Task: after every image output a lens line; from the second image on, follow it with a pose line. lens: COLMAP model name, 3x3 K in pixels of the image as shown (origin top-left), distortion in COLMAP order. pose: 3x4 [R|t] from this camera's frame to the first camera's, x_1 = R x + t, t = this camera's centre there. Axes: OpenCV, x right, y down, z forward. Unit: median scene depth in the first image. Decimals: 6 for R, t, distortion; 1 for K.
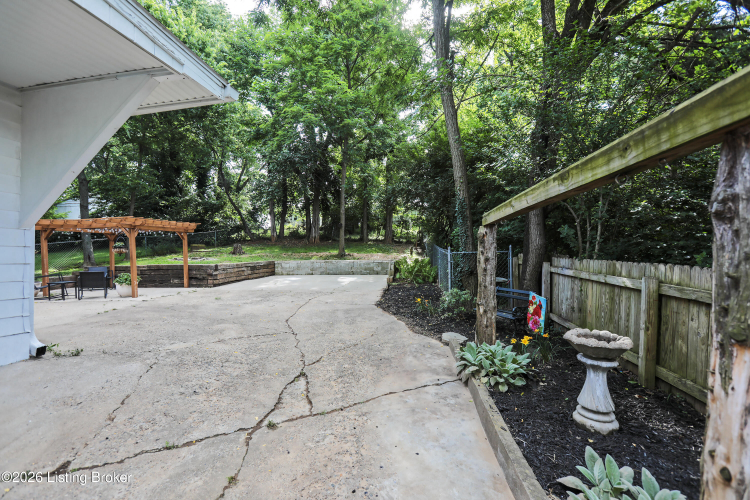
lens RADIAL K [[331.0, 0, 373.6], [0, 331.0, 254.5], [0, 0, 1]] dist [-0.003363, 0.000820]
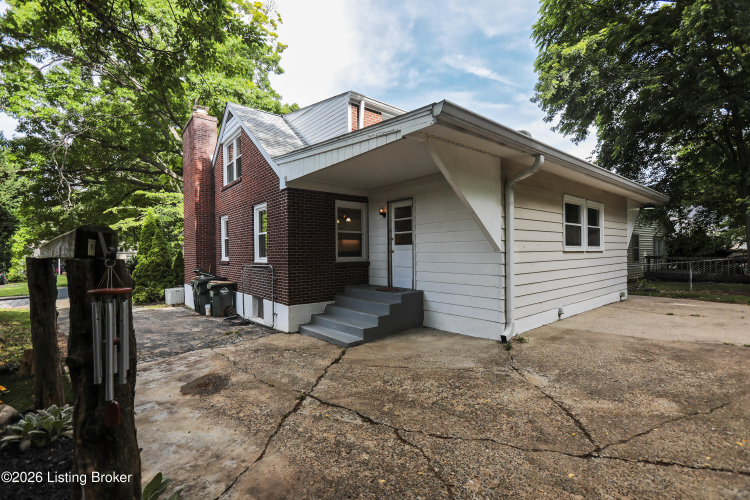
lens RADIAL K [[331.0, 0, 373.1], [0, 331.0, 252.1], [0, 0, 1]] dist [-0.003363, 0.000820]
pose [[-0.603292, 0.016486, -0.797350, 0.575429], [0.025794, 0.999667, 0.001152, -0.115704], [0.797103, -0.019872, -0.603516, 1.846680]]
